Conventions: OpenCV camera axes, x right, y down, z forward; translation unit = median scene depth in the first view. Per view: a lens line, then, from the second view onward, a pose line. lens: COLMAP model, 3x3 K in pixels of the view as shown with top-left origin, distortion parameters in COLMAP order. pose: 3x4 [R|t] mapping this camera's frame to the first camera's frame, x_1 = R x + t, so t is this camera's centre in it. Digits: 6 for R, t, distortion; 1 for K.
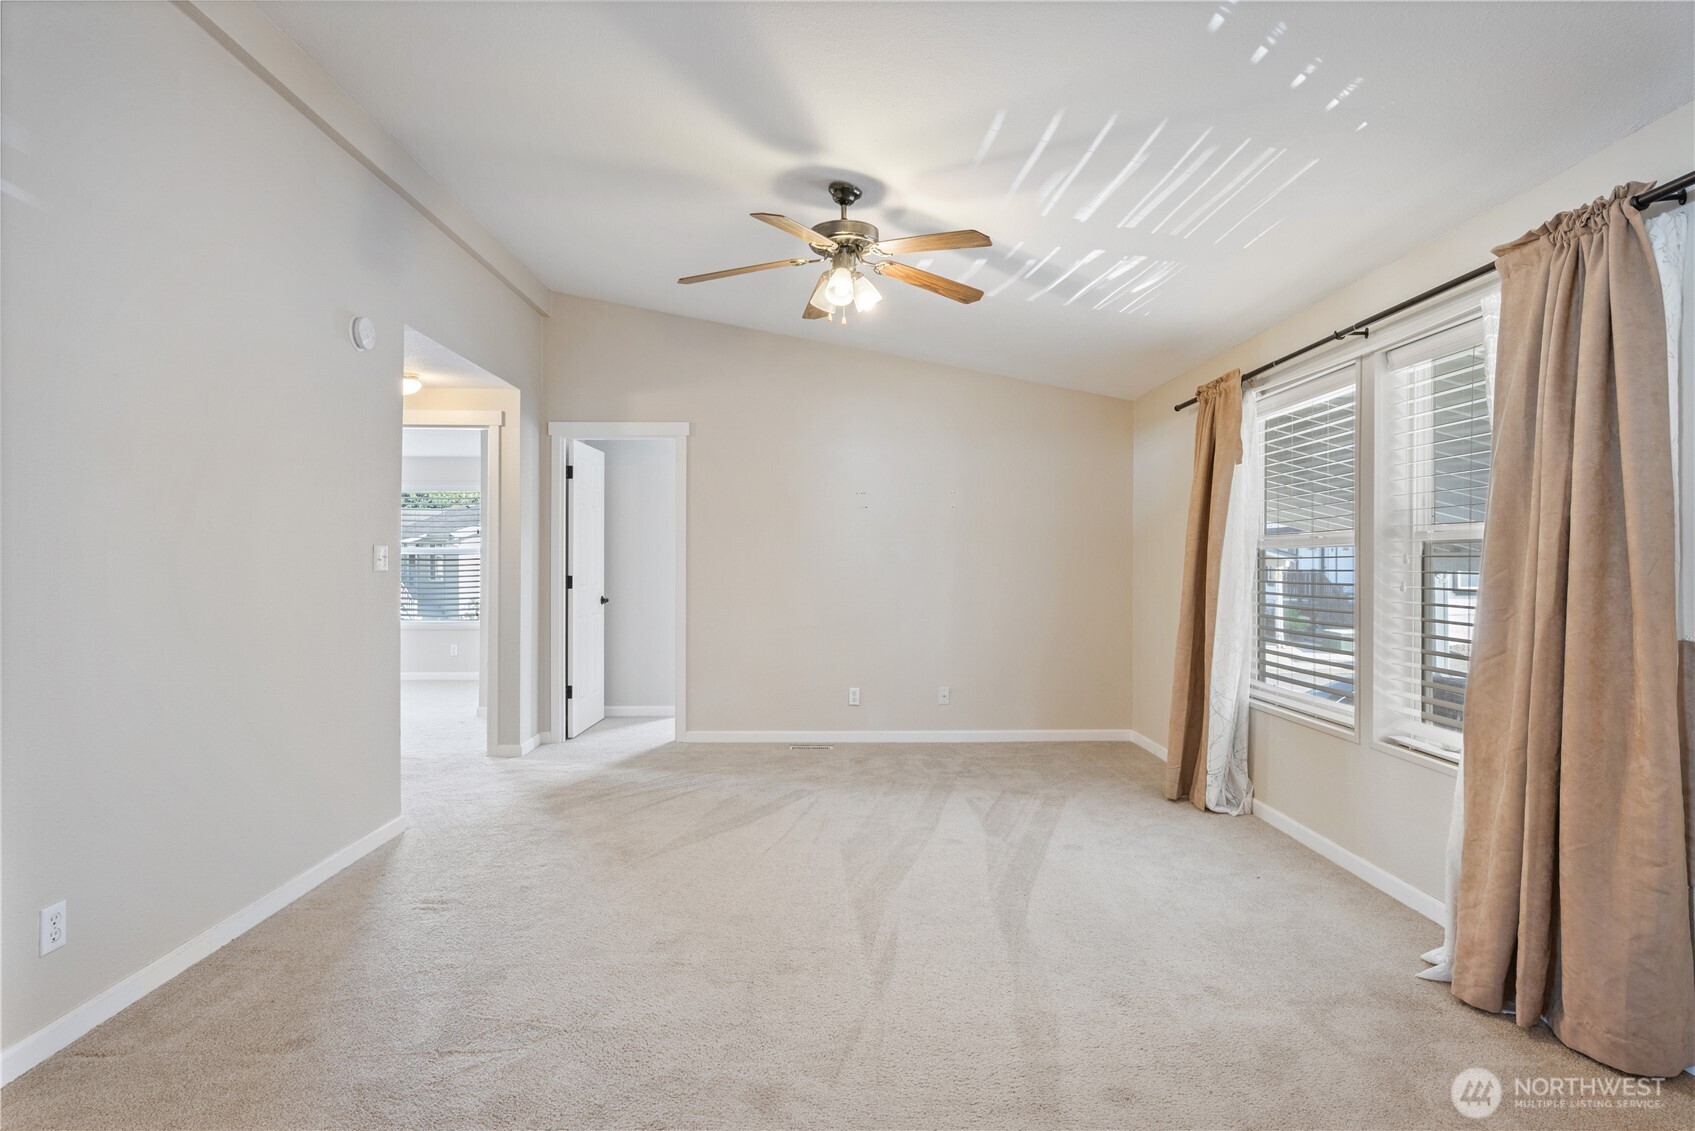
lens RADIAL K [[878.5, 0, 848.2], [0, 878.5, 556.5], [0, 0, 1]] dist [-0.004309, -0.002717]
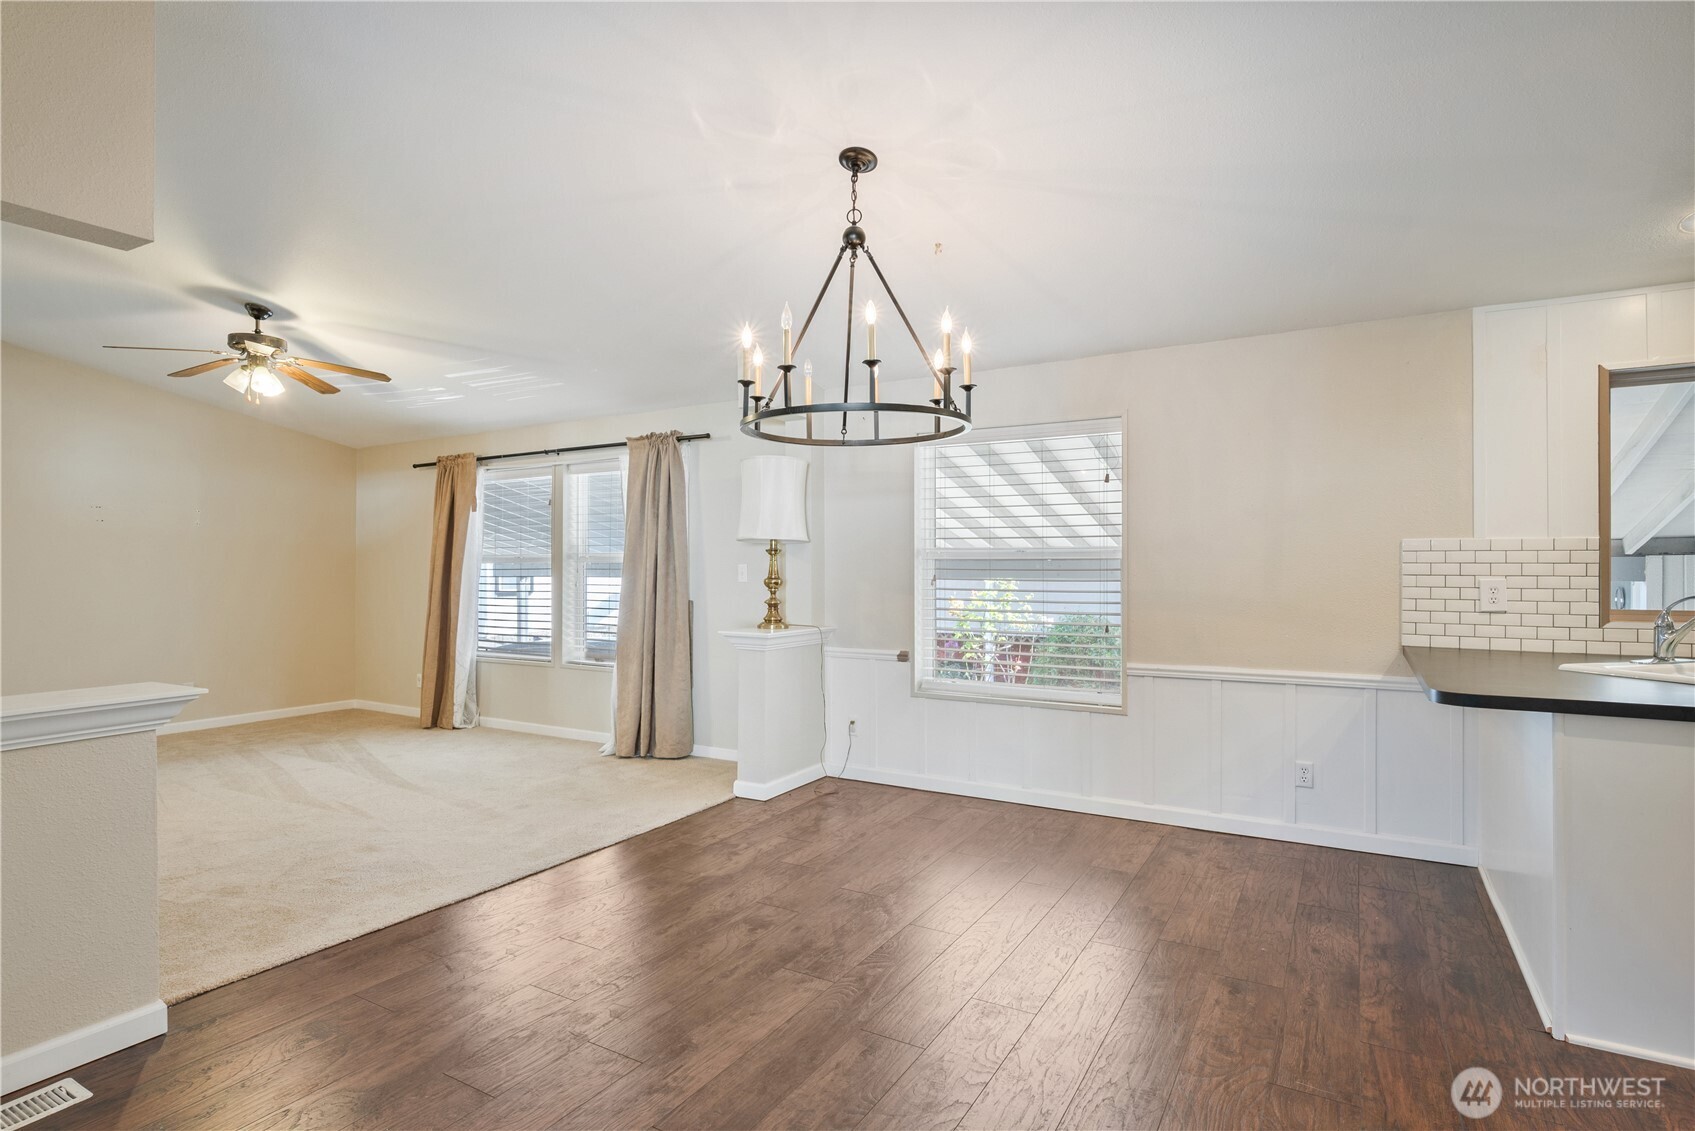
lens RADIAL K [[878.5, 0, 854.1], [0, 878.5, 565.8], [0, 0, 1]] dist [-0.004309, -0.002717]
pose [[0.519581, 0.003522, 0.854414, -0.713380], [-0.003660, 0.999992, -0.001897, -0.006134], [-0.854413, -0.002141, 0.519589, -0.552291]]
